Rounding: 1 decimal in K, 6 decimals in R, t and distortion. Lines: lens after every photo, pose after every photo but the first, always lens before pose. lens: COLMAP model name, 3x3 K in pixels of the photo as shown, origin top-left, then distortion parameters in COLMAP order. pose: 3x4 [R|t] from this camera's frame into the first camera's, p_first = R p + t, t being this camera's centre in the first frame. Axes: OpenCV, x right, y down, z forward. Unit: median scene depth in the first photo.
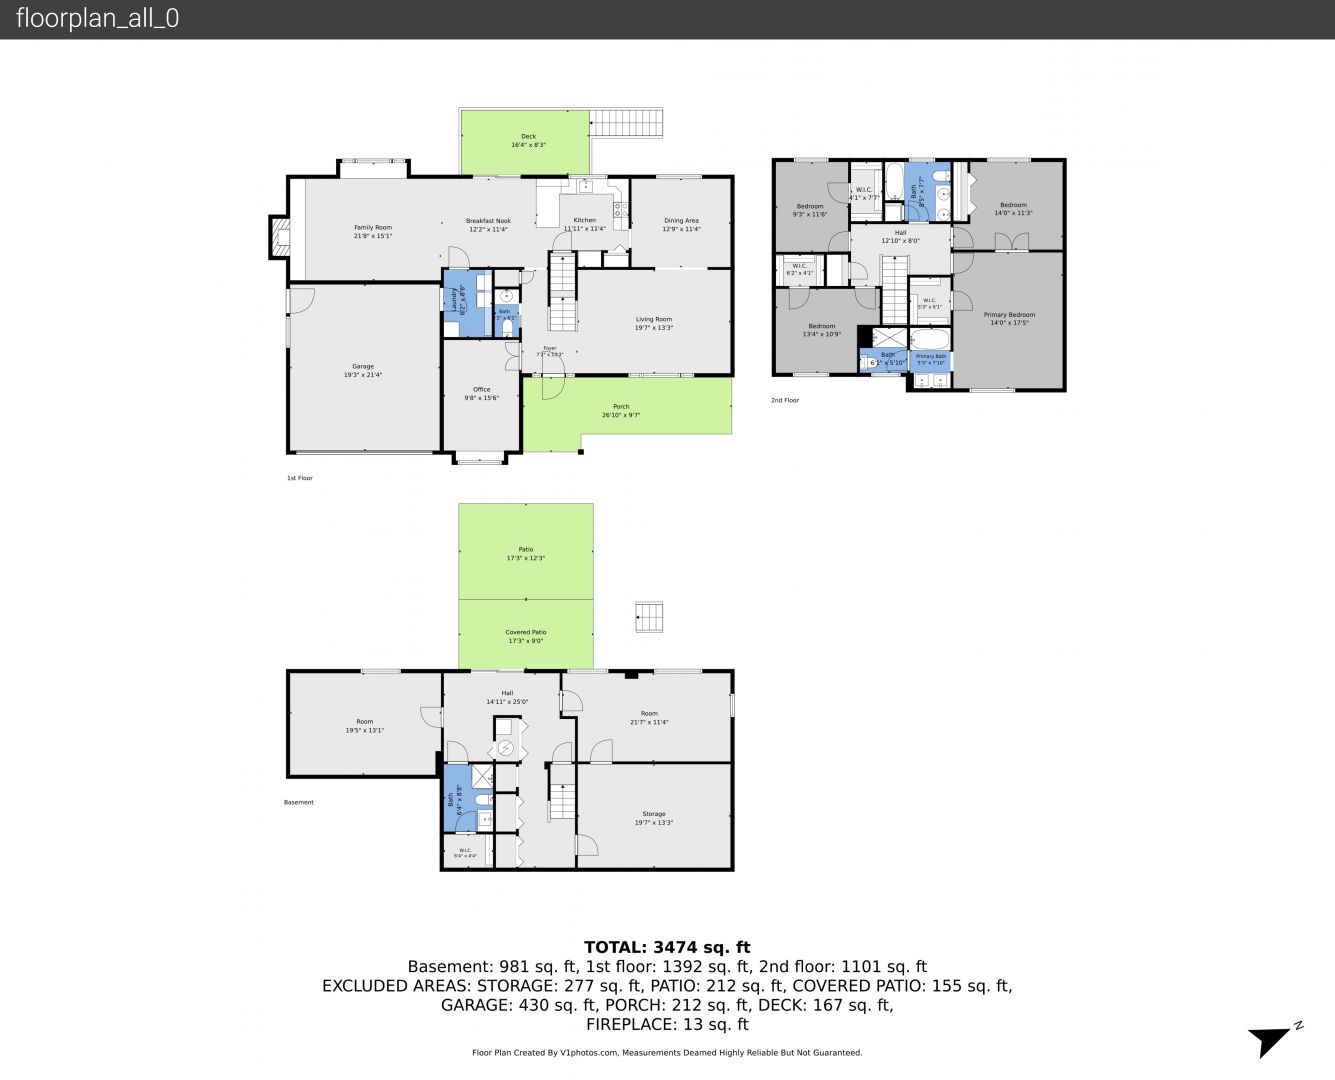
lens RADIAL K [[5691.8, 0, 667.1], [0, 5691.8, 539.7], [0, 0, 1]] dist [-0.072432, 0.000000]
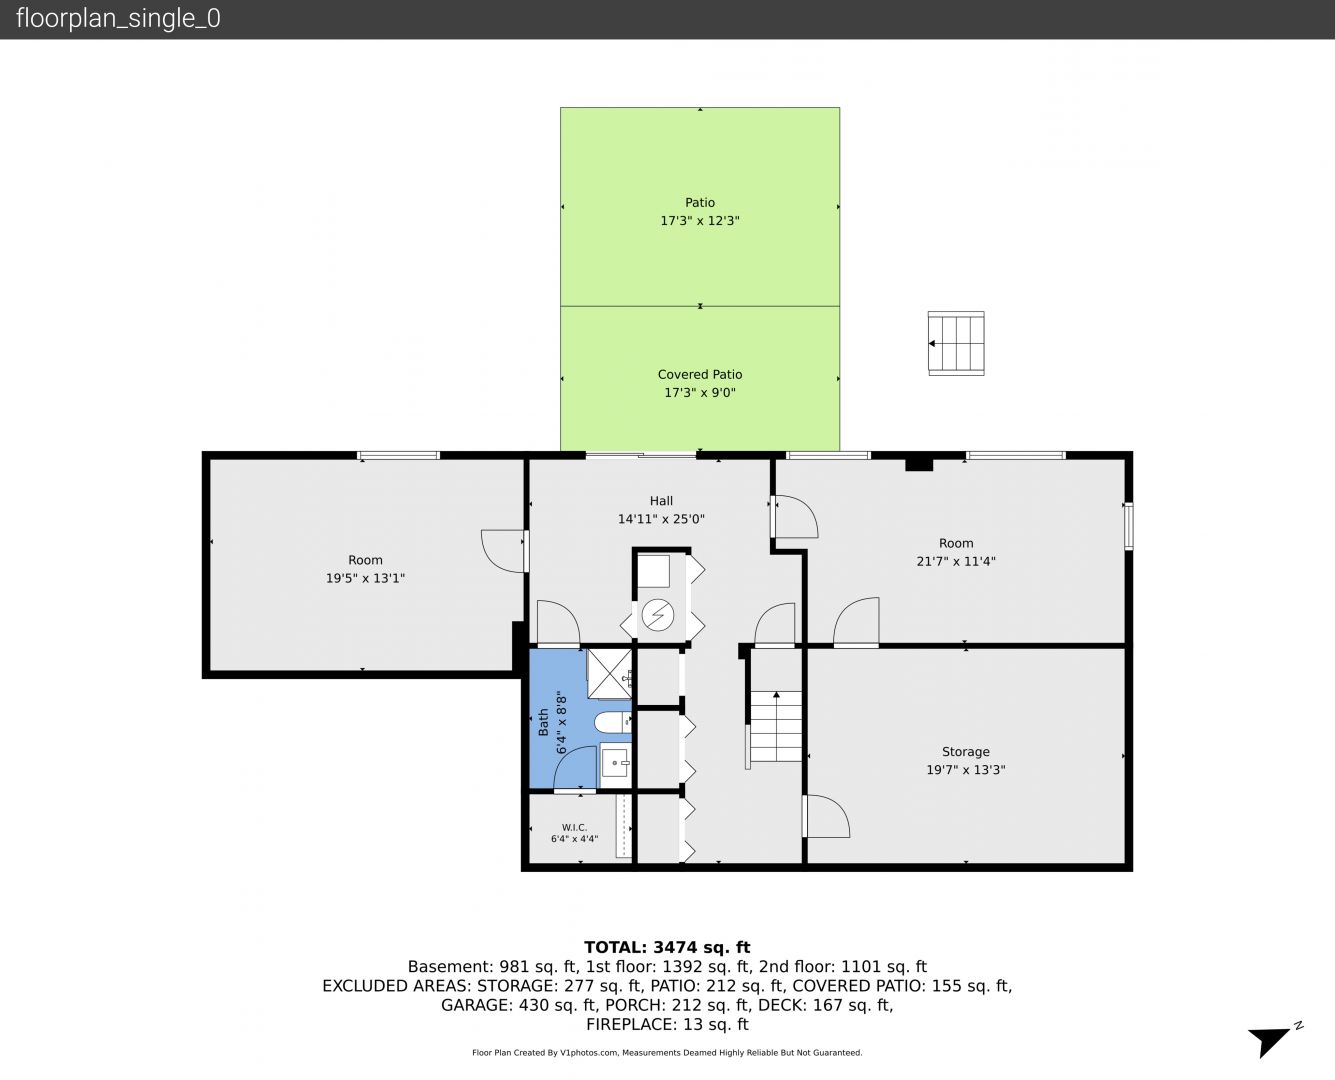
lens RADIAL K [[5691.8, 0, 667.9], [0, 5691.8, 540.4], [0, 0, 1]] dist [-0.072432, 0.000000]
pose [[0.999974, 0.000046, -0.007152, -0.024077], [-0.000045, 1.000000, 0.000015, 0.030300], [0.007152, -0.000014, 0.999974, 0.518249]]
